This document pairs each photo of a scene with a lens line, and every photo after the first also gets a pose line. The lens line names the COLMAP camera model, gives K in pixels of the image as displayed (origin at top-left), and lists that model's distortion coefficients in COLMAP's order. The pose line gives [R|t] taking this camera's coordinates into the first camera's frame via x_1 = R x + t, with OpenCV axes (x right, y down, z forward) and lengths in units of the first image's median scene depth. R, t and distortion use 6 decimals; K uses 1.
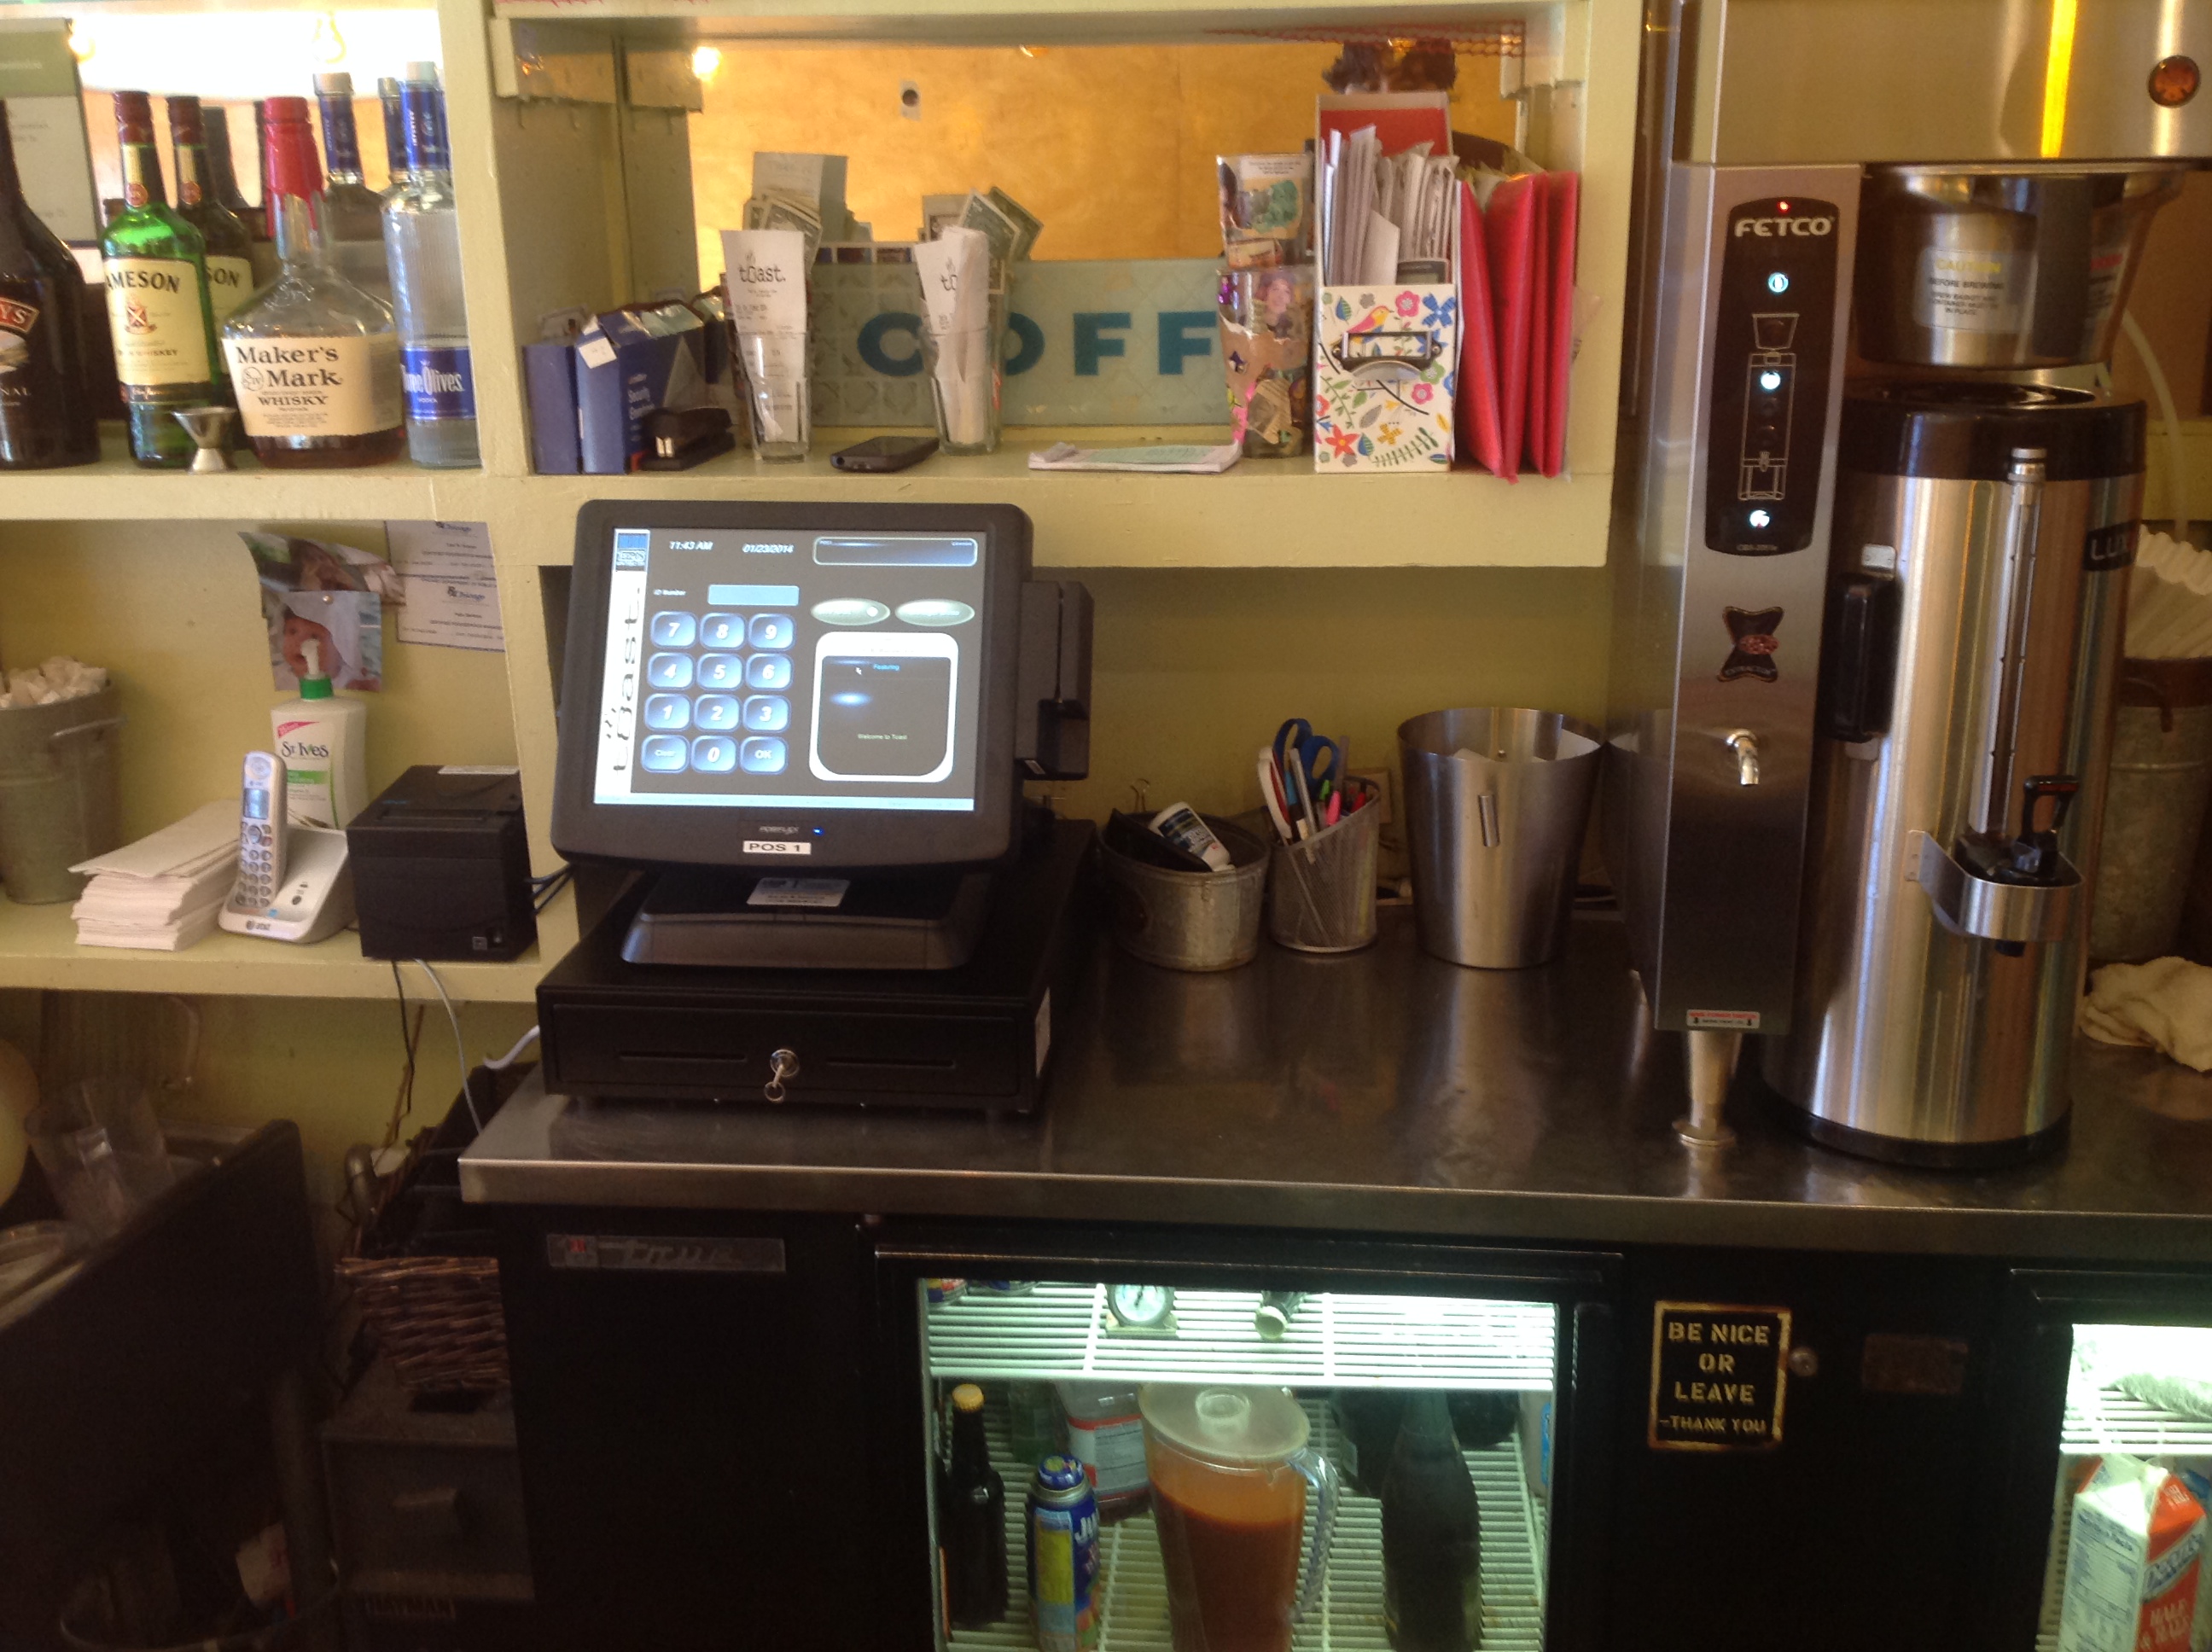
lens RADIAL K [[2153.6, 0, 1076.6], [0, 2153.6, 812.0], [0, 0, 1]] dist [0.216313, -0.563106]
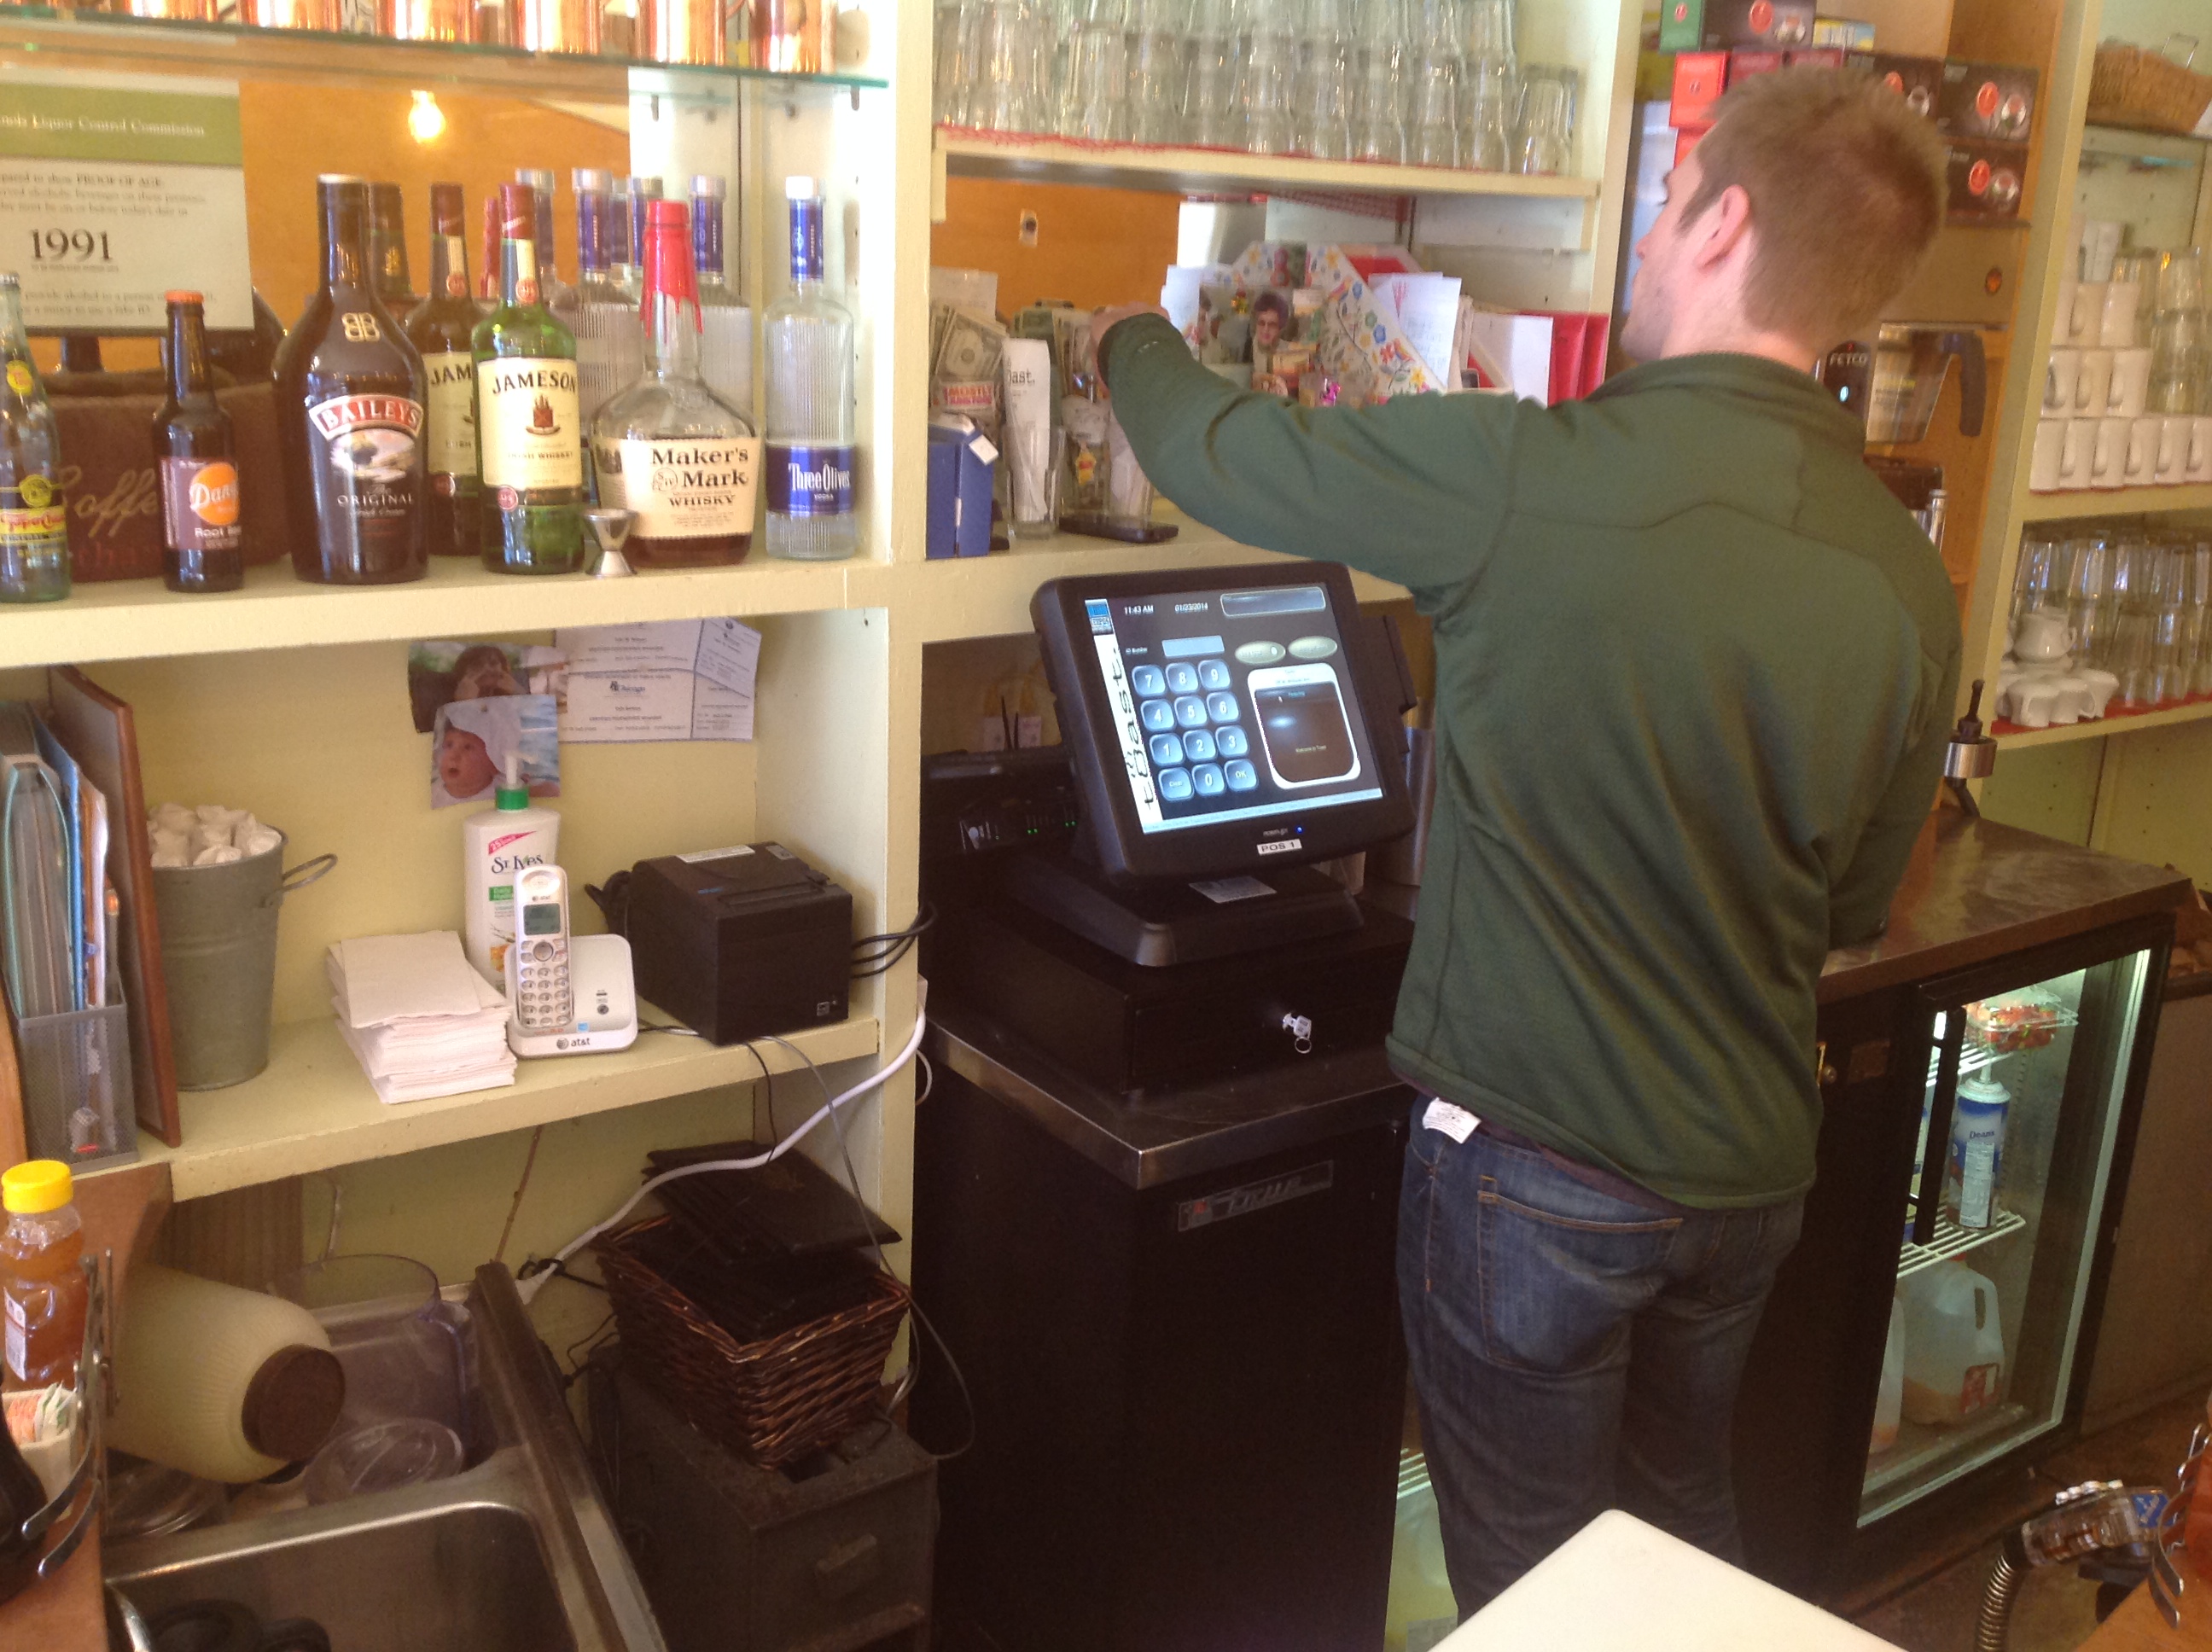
lens RADIAL K [[2155.4, 0, 1094.9], [0, 2155.4, 802.9], [0, 0, 1]] dist [0.194099, -0.495047]
pose [[0.737433, -0.123820, 0.663974, -0.923369], [0.144536, 0.989210, 0.023944, -0.047226], [-0.659774, 0.078312, 0.747372, 0.138402]]
